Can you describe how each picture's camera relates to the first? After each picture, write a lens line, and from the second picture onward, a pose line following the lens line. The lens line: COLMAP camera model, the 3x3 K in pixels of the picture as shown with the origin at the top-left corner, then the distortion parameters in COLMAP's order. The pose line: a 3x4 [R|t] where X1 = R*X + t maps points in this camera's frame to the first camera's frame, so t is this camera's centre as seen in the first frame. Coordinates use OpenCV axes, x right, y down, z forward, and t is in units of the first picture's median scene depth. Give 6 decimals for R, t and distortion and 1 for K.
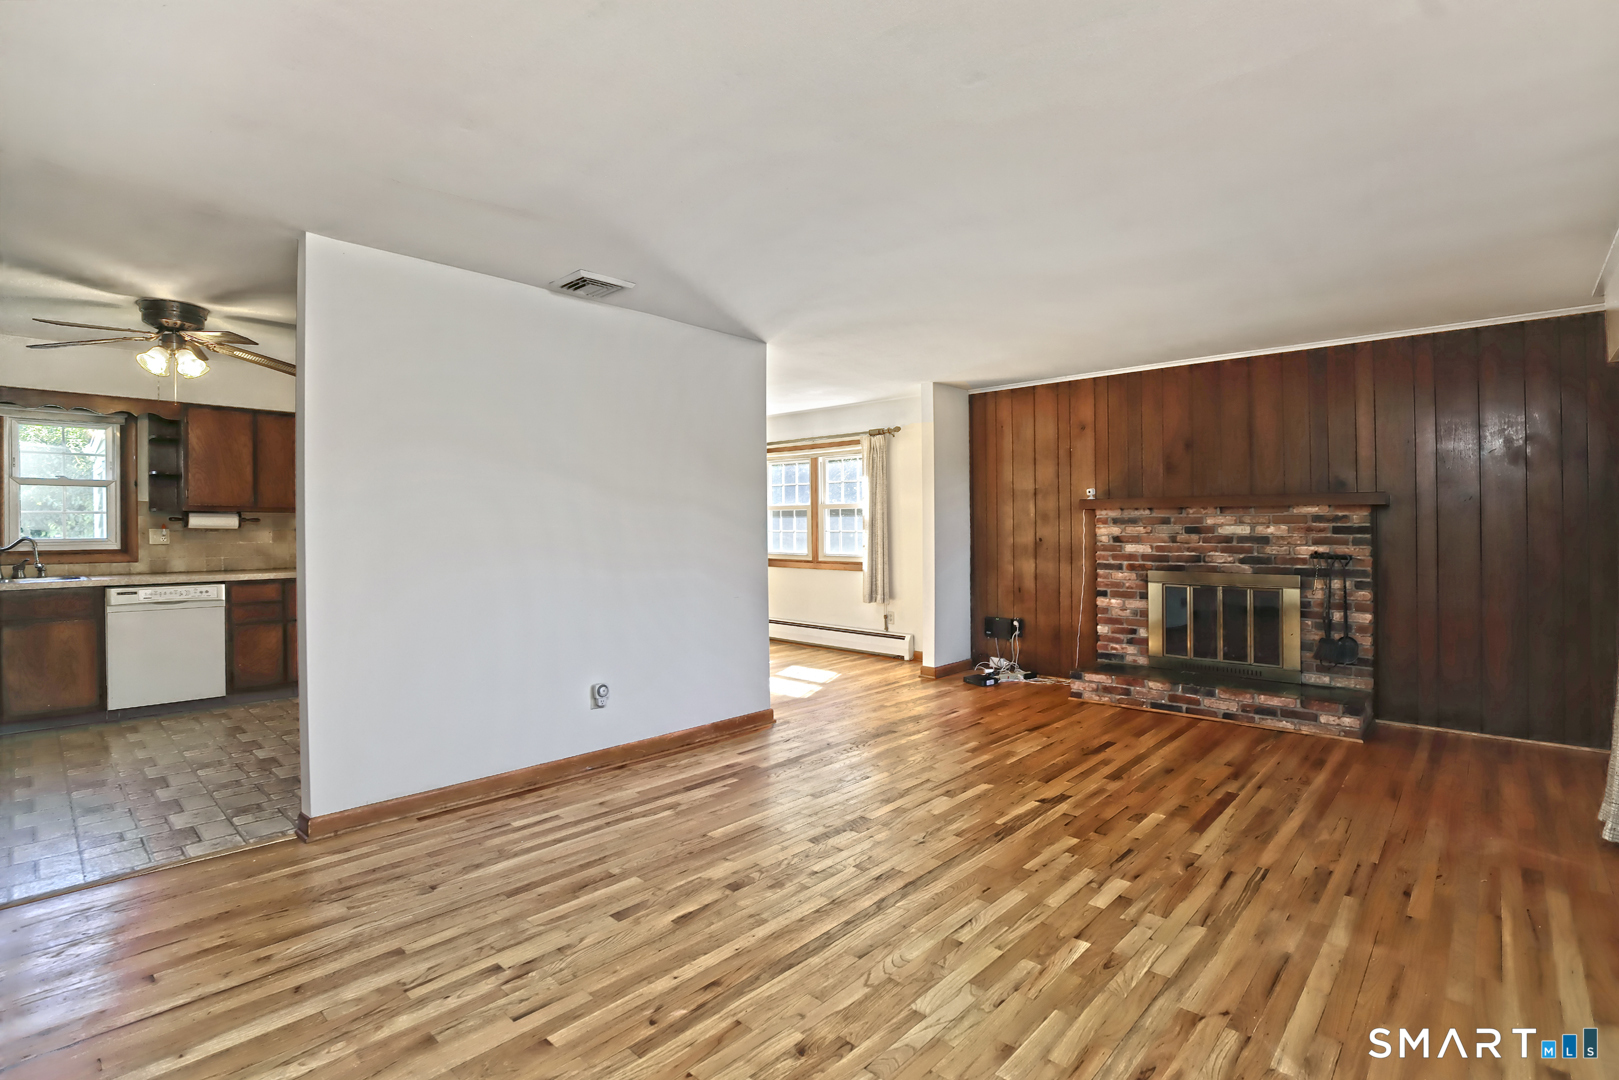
lens RADIAL K [[743.4, 0, 828.3], [0, 743.4, 539.7], [0, 0, 1]] dist [-0.027900, 0.000242]
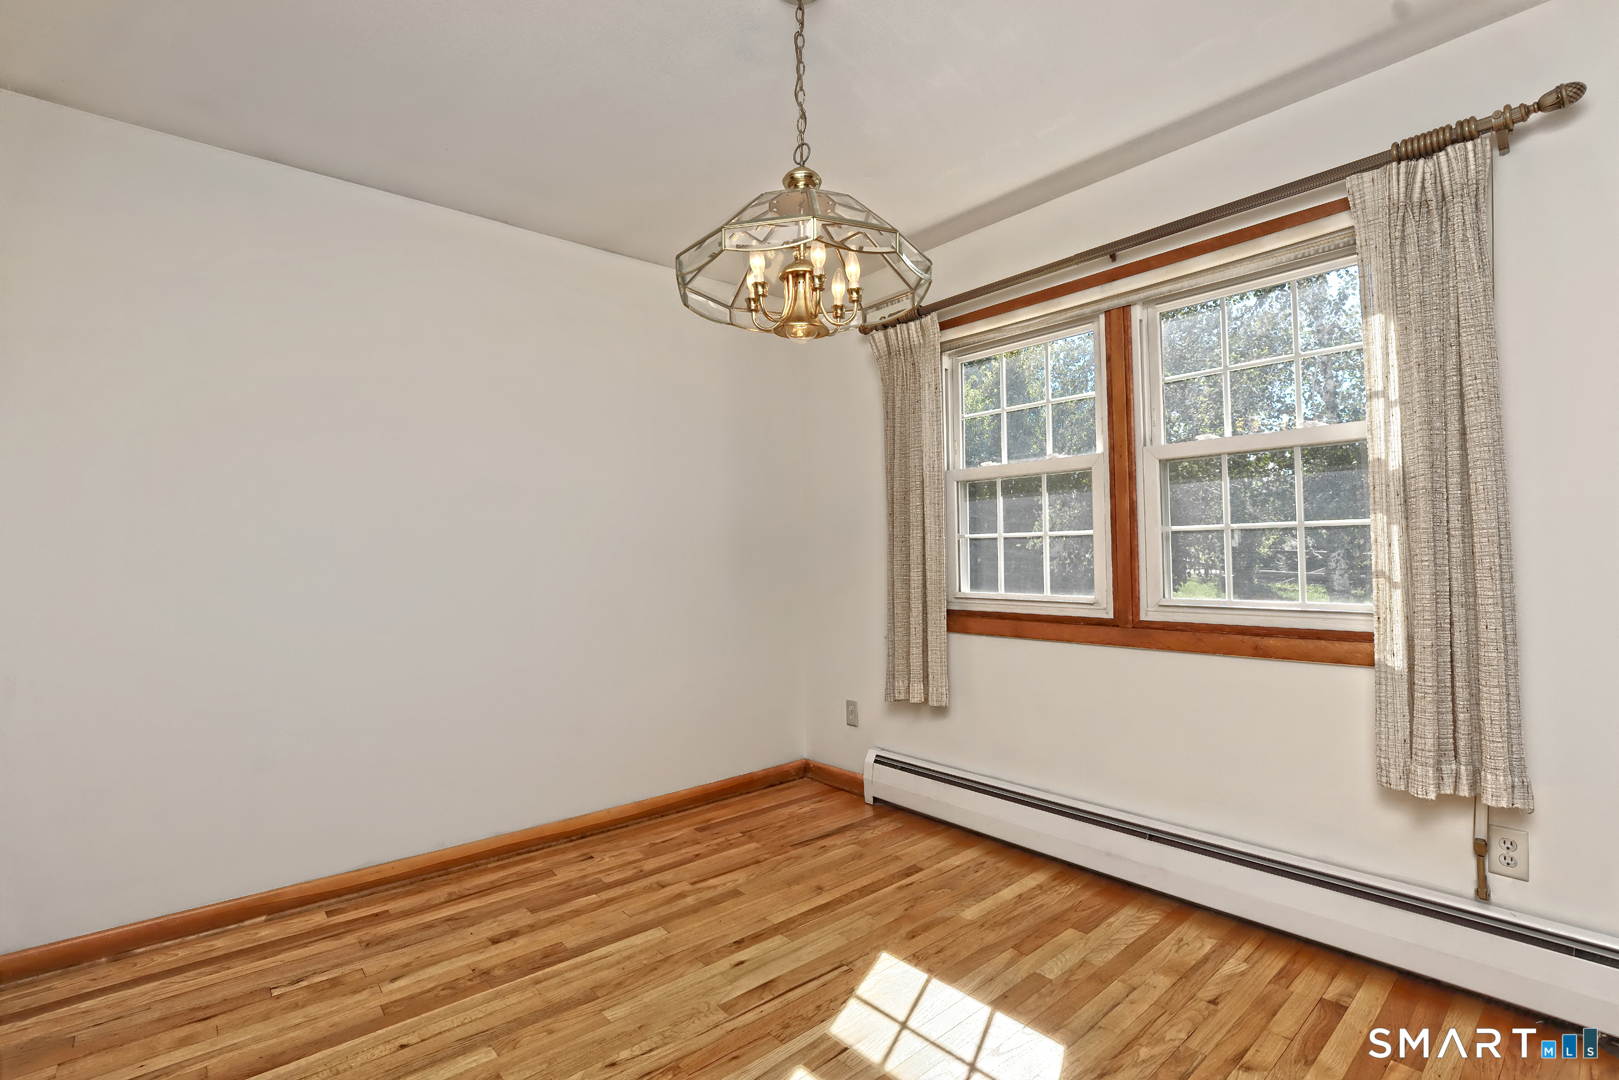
lens RADIAL K [[773.1, 0, 809.6], [0, 773.1, 512.2], [0, 0, 1]] dist [-0.037582, 0.011704]
pose [[0.991088, -0.025879, -0.130671, -0.165774], [0.016322, 0.997148, -0.073690, 0.002699], [0.132205, 0.070901, 0.988683, 0.968973]]
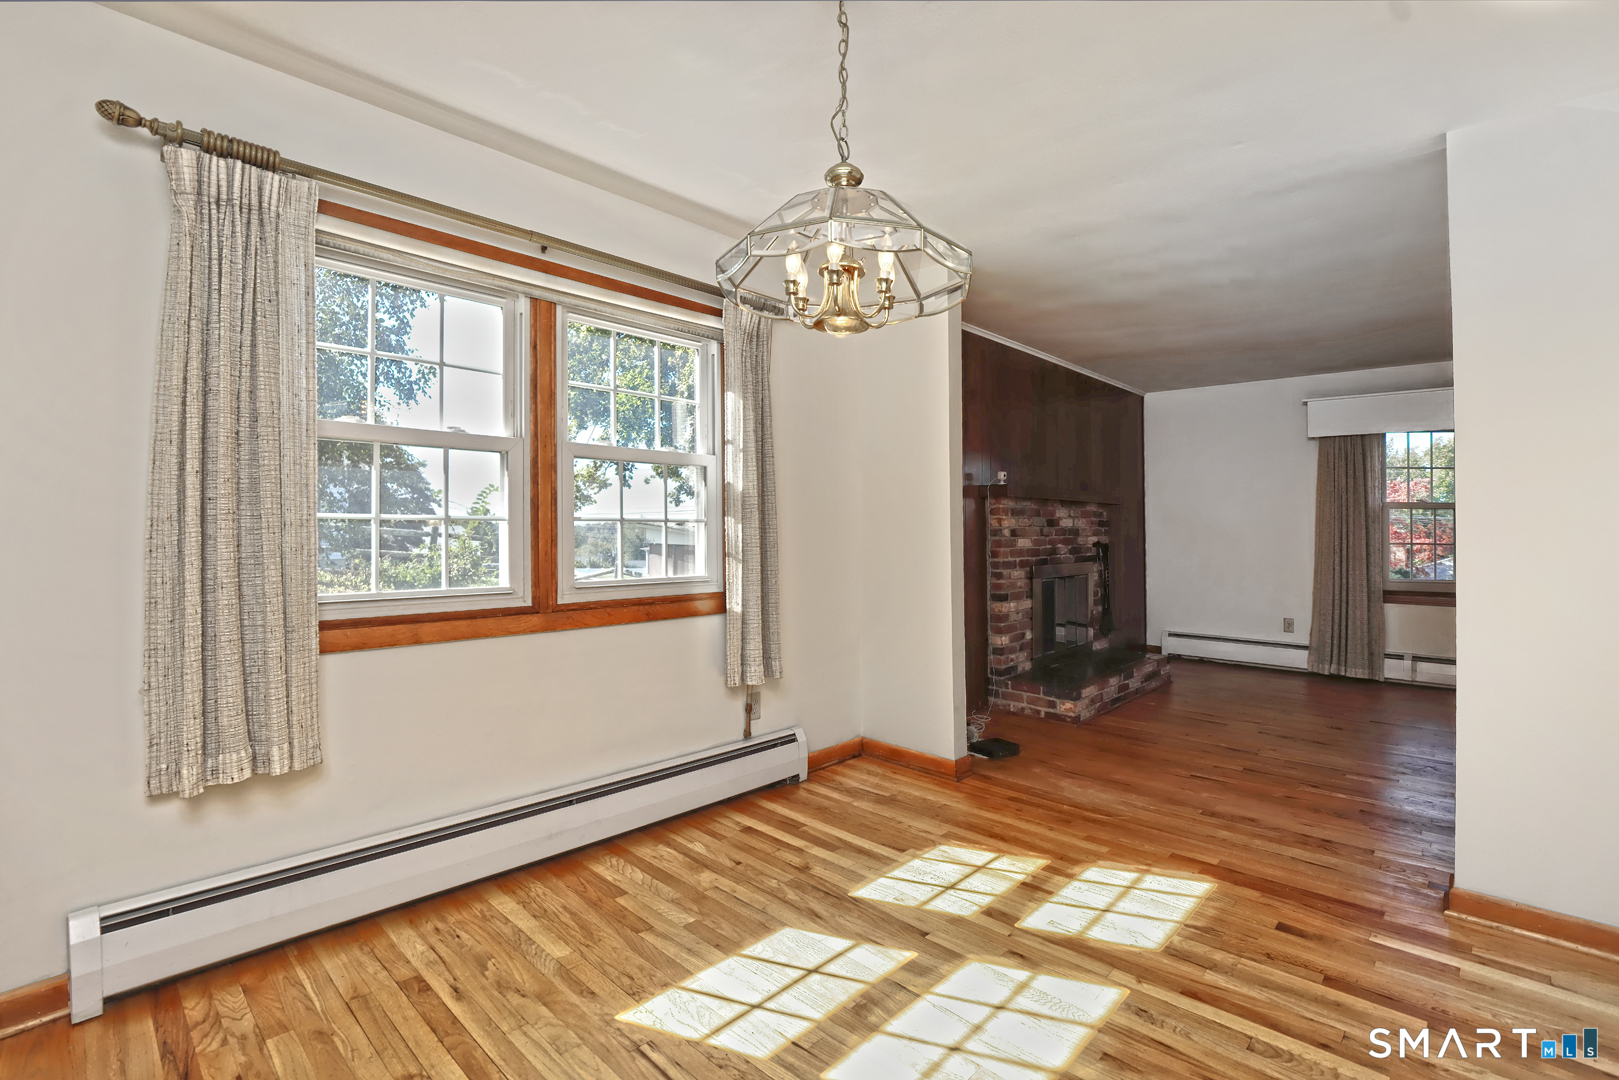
lens RADIAL K [[747.5, 0, 811.5], [0, 747.5, 517.4], [0, 0, 1]] dist [0.000233, 0.000085]
pose [[0.028600, 0.018745, 0.999415, -0.551223], [0.019473, 0.999624, -0.019306, -0.007425], [-0.999401, 0.020014, 0.028224, 1.322945]]
